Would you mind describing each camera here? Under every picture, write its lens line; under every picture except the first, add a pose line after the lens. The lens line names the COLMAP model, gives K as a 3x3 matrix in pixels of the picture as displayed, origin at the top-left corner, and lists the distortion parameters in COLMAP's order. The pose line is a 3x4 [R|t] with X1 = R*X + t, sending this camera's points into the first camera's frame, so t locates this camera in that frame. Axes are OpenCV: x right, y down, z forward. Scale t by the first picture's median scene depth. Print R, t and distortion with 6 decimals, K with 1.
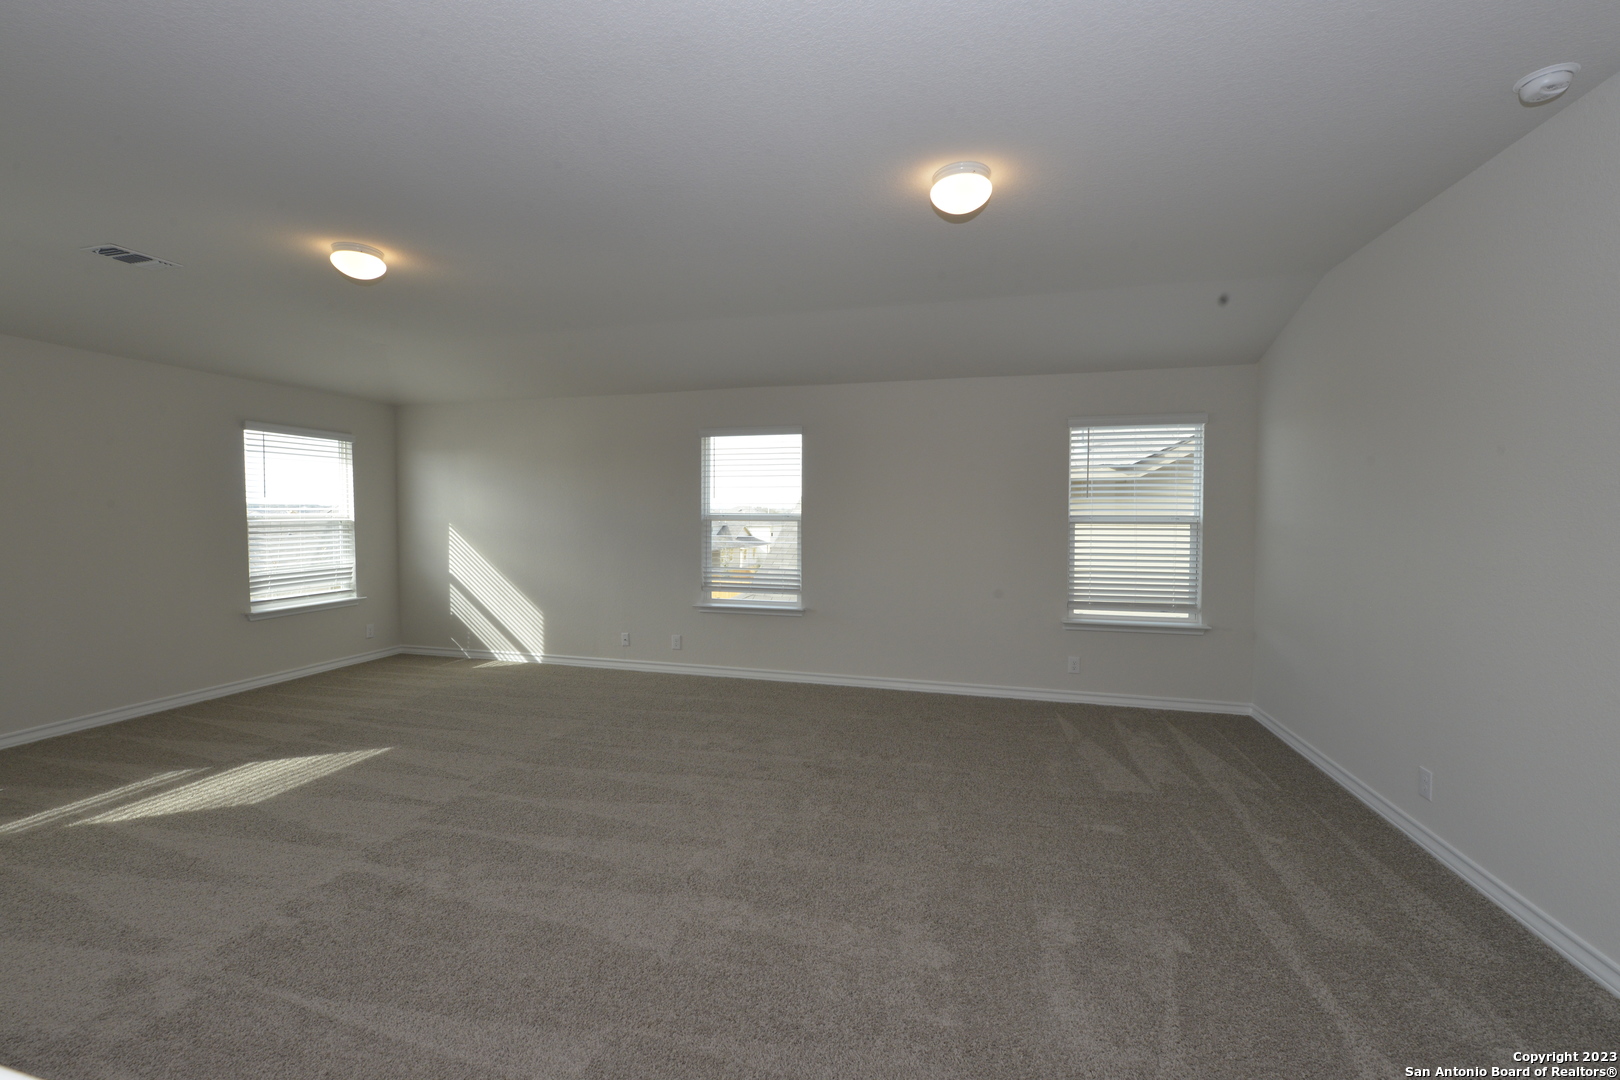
lens RADIAL K [[631.9, 0, 812.5], [0, 631.9, 538.9], [0, 0, 1]] dist [-0.010552, -0.000279]
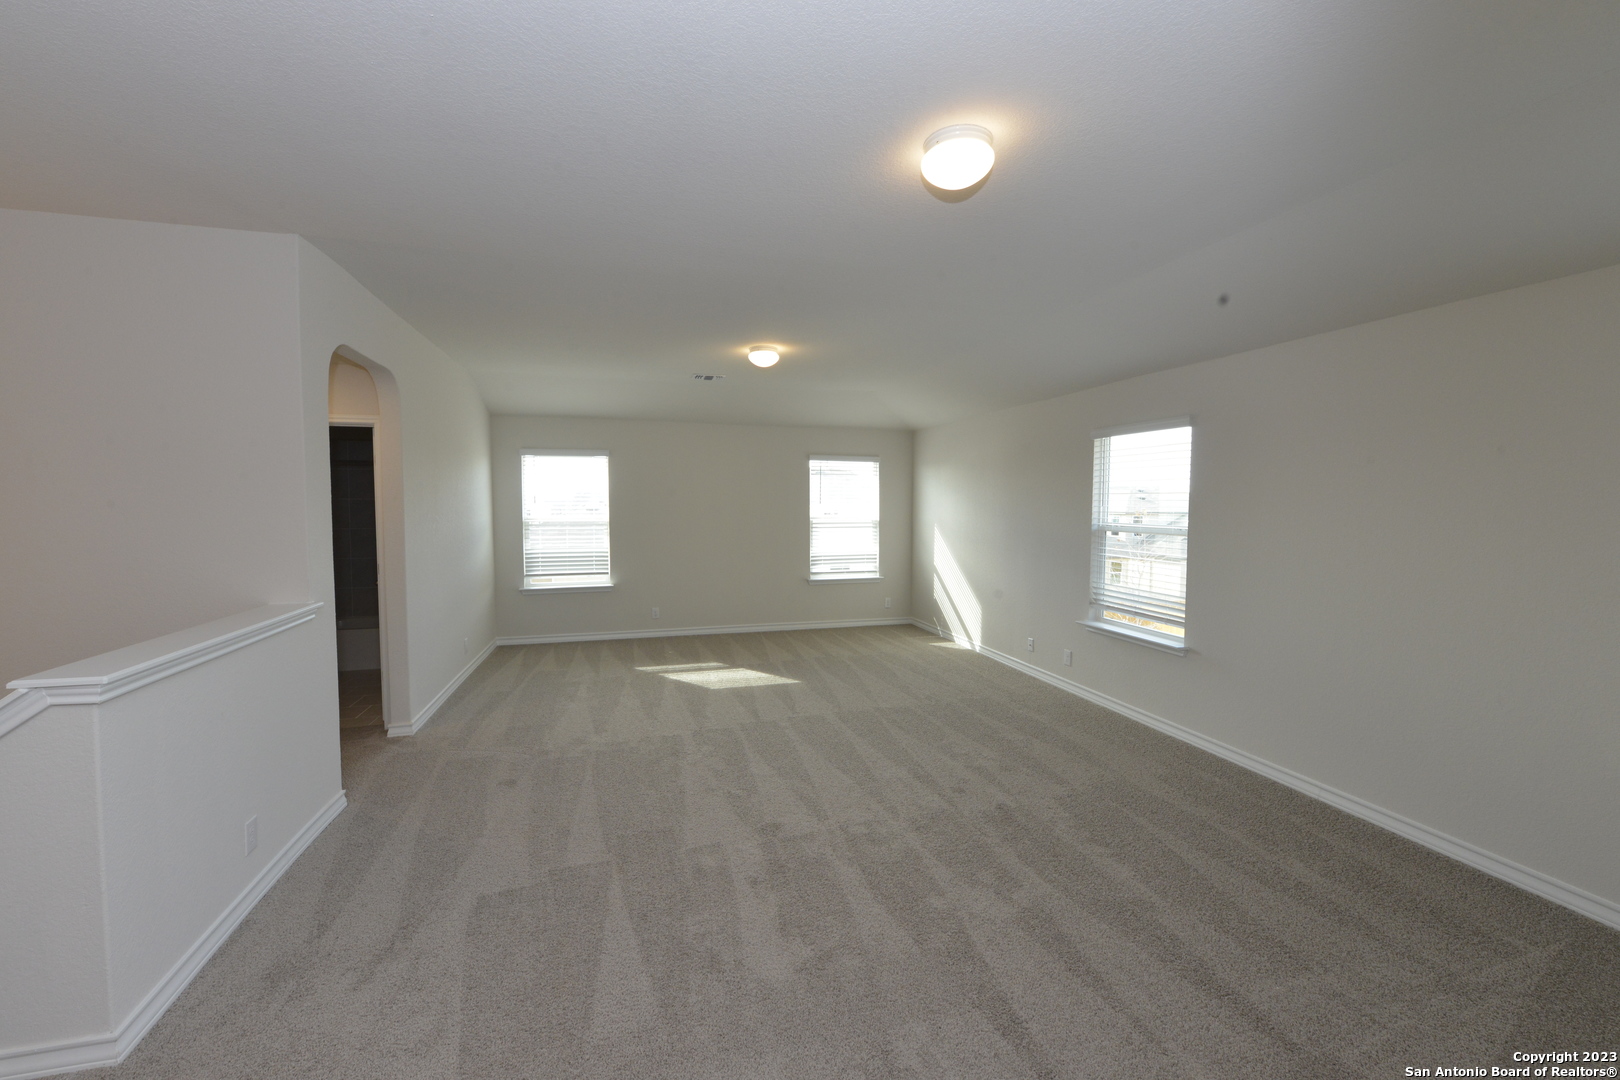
lens RADIAL K [[631.9, 0, 816.7], [0, 631.9, 536.7], [0, 0, 1]] dist [-0.010552, -0.000279]
pose [[0.522792, 0.046868, -0.851171, 0.428753], [-0.041372, 0.998706, 0.029581, -0.033338], [0.851456, 0.019749, 0.524054, 0.201302]]
